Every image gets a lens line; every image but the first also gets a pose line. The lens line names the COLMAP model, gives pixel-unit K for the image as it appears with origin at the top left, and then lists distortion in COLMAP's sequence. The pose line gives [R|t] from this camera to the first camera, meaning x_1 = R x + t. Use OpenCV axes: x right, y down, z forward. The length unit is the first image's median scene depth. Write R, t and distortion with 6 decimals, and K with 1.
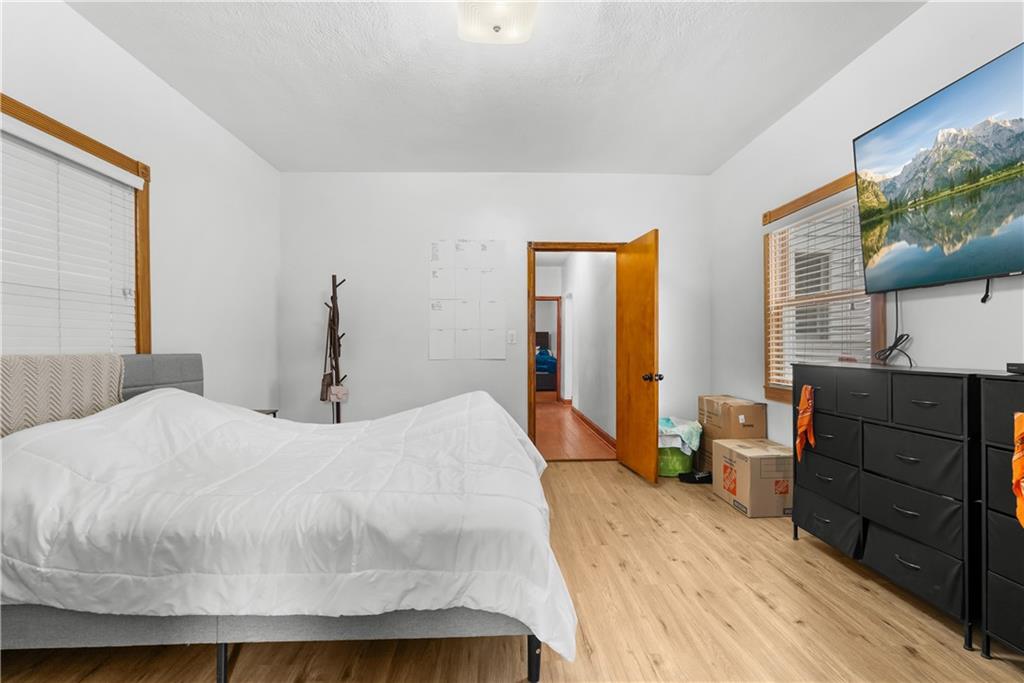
lens RADIAL K [[468.1, 0, 511.9], [0, 468.1, 342.6], [0, 0, 1]] dist [-0.000098, -0.000005]
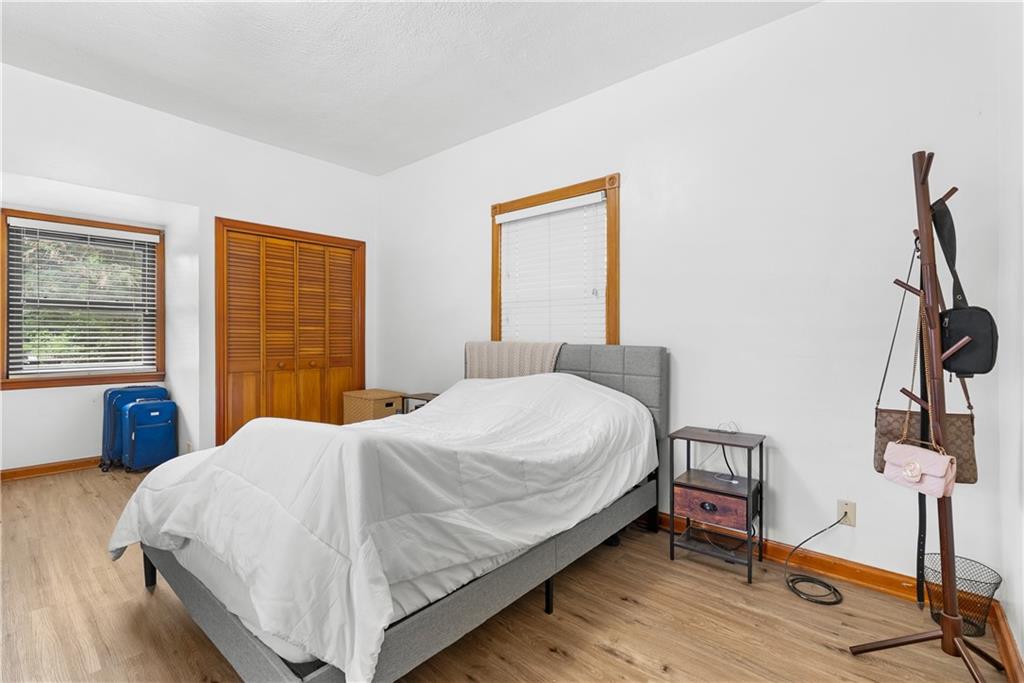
lens RADIAL K [[468.1, 0, 512.5], [0, 468.1, 343.3], [0, 0, 1]] dist [-0.000098, -0.000005]
pose [[-0.690317, -0.007260, -0.723471, 0.184021], [-0.006343, 0.999972, -0.003982, 0.029070], [0.723479, 0.001840, -0.690344, 1.678658]]
